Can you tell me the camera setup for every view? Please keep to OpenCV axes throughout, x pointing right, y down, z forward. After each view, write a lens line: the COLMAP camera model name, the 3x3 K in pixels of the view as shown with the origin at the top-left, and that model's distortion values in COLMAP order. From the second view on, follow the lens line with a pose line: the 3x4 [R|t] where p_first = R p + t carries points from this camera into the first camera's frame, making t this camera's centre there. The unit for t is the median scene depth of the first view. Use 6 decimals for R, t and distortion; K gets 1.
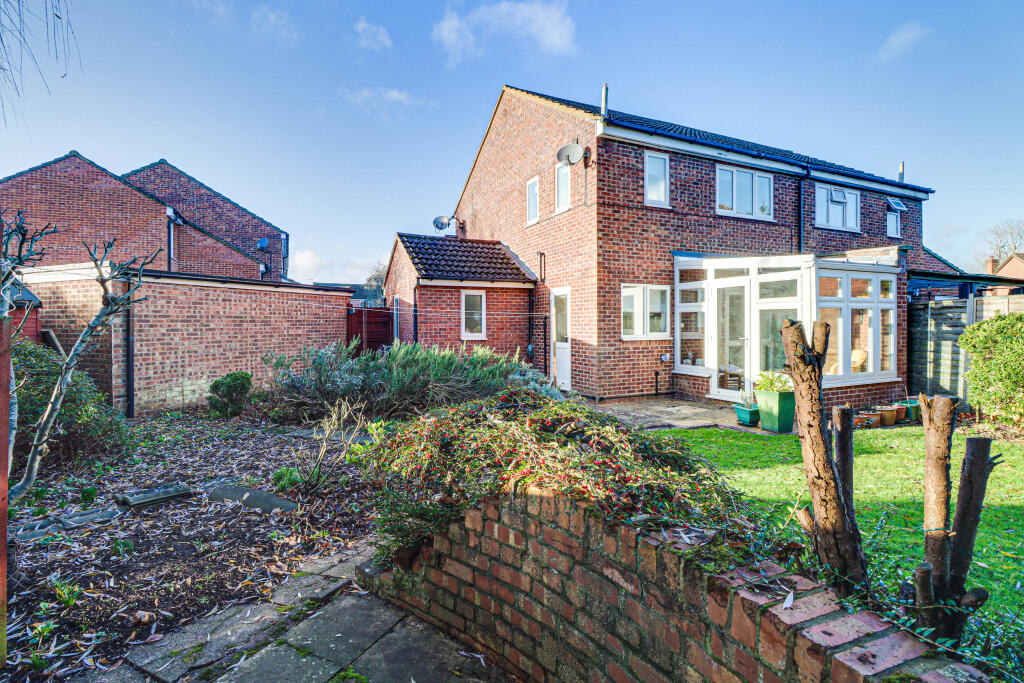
lens RADIAL K [[489.4, 0, 520.1], [0, 489.4, 323.6], [0, 0, 1]] dist [-0.003631, -0.001255]
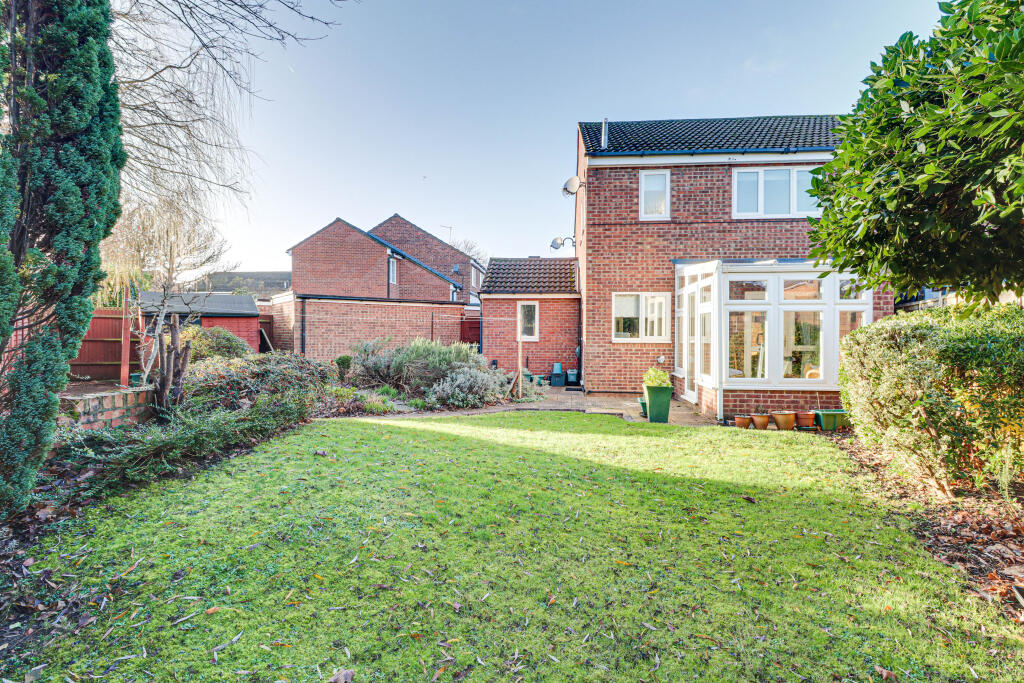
lens RADIAL K [[489.4, 0, 510.5], [0, 489.4, 334.9], [0, 0, 1]] dist [-0.003631, -0.001255]
pose [[0.858291, 0.009602, -0.513074, 0.567635], [-0.009019, 0.999953, 0.003626, 0.014570], [0.513085, 0.001515, 0.858337, -0.094607]]
